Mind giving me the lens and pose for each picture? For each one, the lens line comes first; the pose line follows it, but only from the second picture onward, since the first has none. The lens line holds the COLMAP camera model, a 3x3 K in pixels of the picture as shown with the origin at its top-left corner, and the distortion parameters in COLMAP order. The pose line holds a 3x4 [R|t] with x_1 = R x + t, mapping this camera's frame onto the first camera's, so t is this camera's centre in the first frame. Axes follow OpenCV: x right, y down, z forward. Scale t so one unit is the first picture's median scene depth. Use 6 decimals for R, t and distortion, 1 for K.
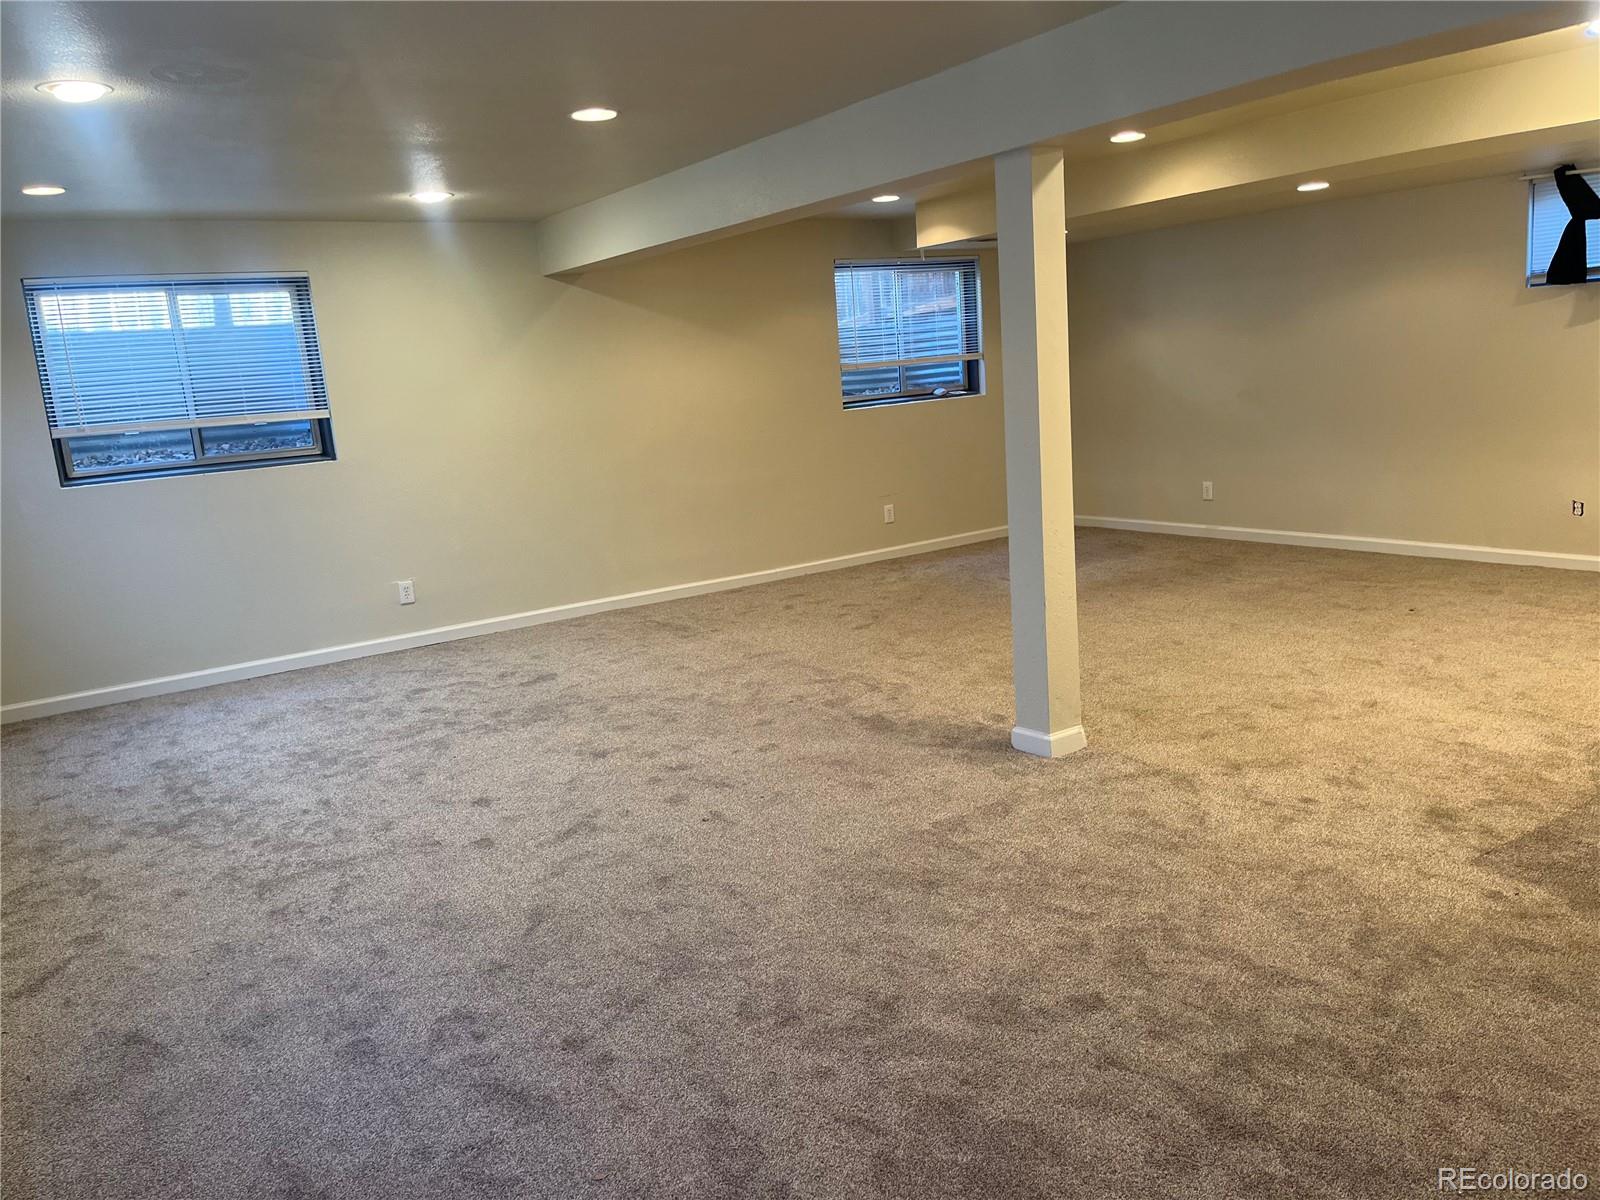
lens RADIAL K [[1214.4, 0, 799.0], [0, 1214.4, 611.1], [0, 0, 1]] dist [0.065203, -0.074200]
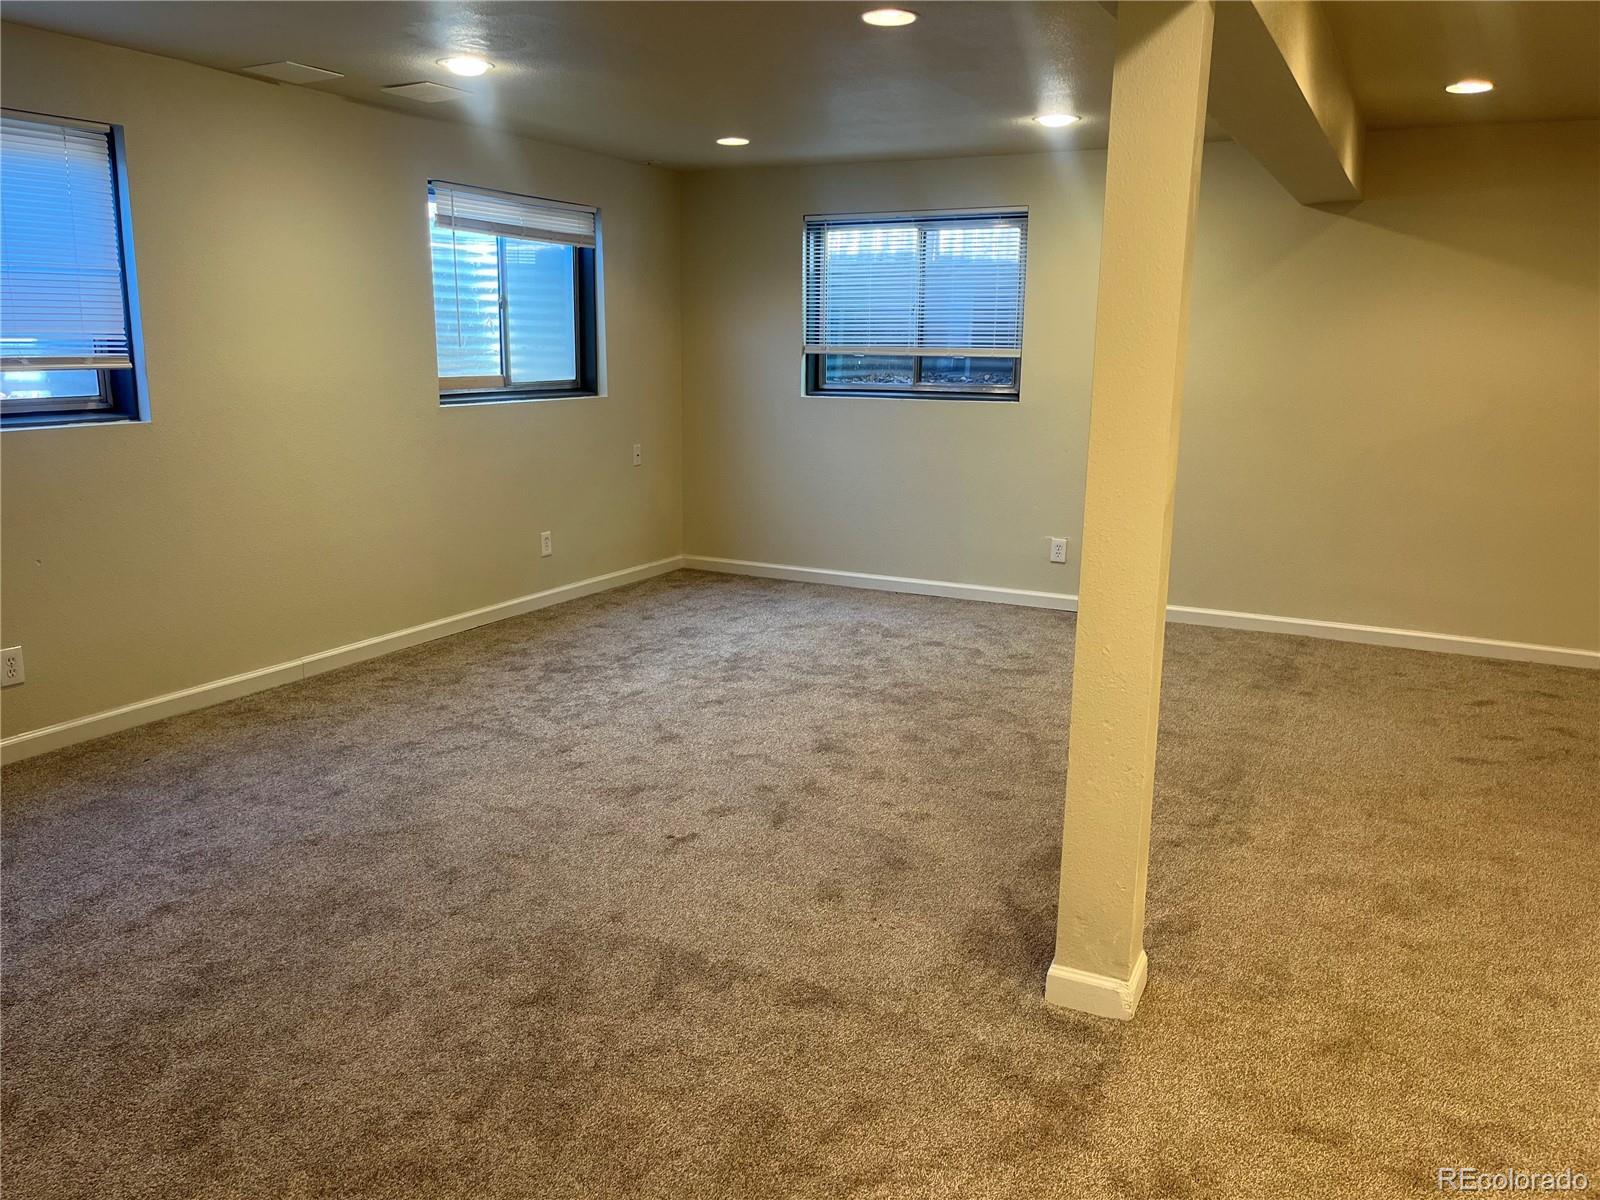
lens RADIAL K [[1214.4, 0, 799.0], [0, 1214.4, 611.1], [0, 0, 1]] dist [0.065203, -0.074200]
pose [[0.486520, 0.266822, -0.831928, 0.513674], [-0.221955, 0.958730, 0.177689, -0.127136], [0.845005, 0.098201, 0.525664, 0.464972]]
